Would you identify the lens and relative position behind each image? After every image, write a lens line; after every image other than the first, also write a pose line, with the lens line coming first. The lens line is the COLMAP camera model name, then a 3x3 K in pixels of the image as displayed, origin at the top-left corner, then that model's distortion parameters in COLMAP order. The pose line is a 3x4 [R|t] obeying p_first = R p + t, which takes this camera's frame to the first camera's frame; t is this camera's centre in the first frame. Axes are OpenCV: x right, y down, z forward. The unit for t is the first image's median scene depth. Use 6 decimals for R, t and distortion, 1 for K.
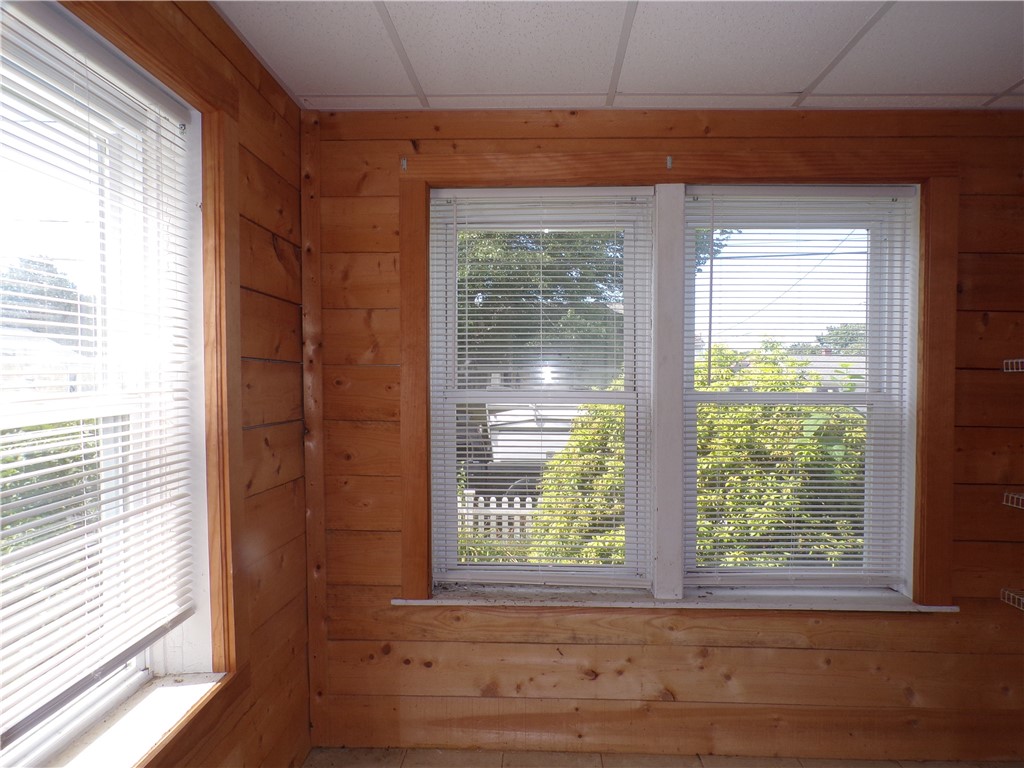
lens RADIAL K [[719.7, 0, 512.0], [0, 719.7, 384.0], [0, 0, 1]] dist [0.005088, -0.000076]
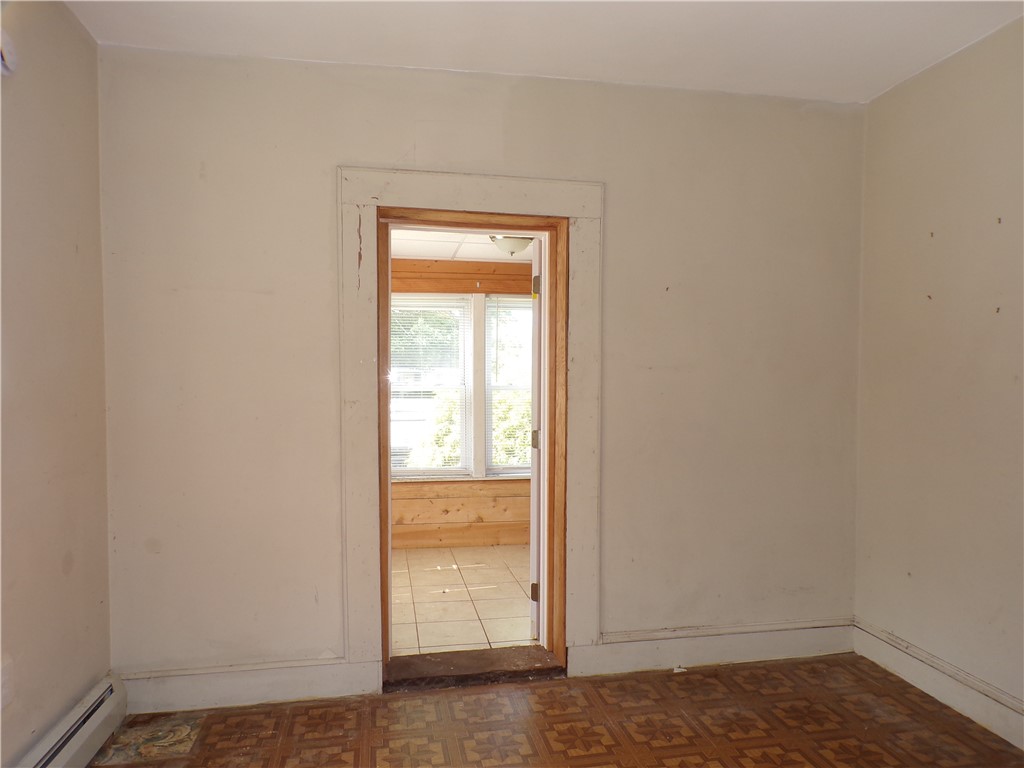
lens RADIAL K [[719.7, 0, 512.0], [0, 719.7, 384.0], [0, 0, 1]] dist [0.005088, -0.000076]
pose [[0.977158, -0.007640, 0.212375, -0.159925], [0.007348, 0.999971, 0.002164, 0.003259], [-0.212385, -0.000554, 0.977186, -1.227213]]
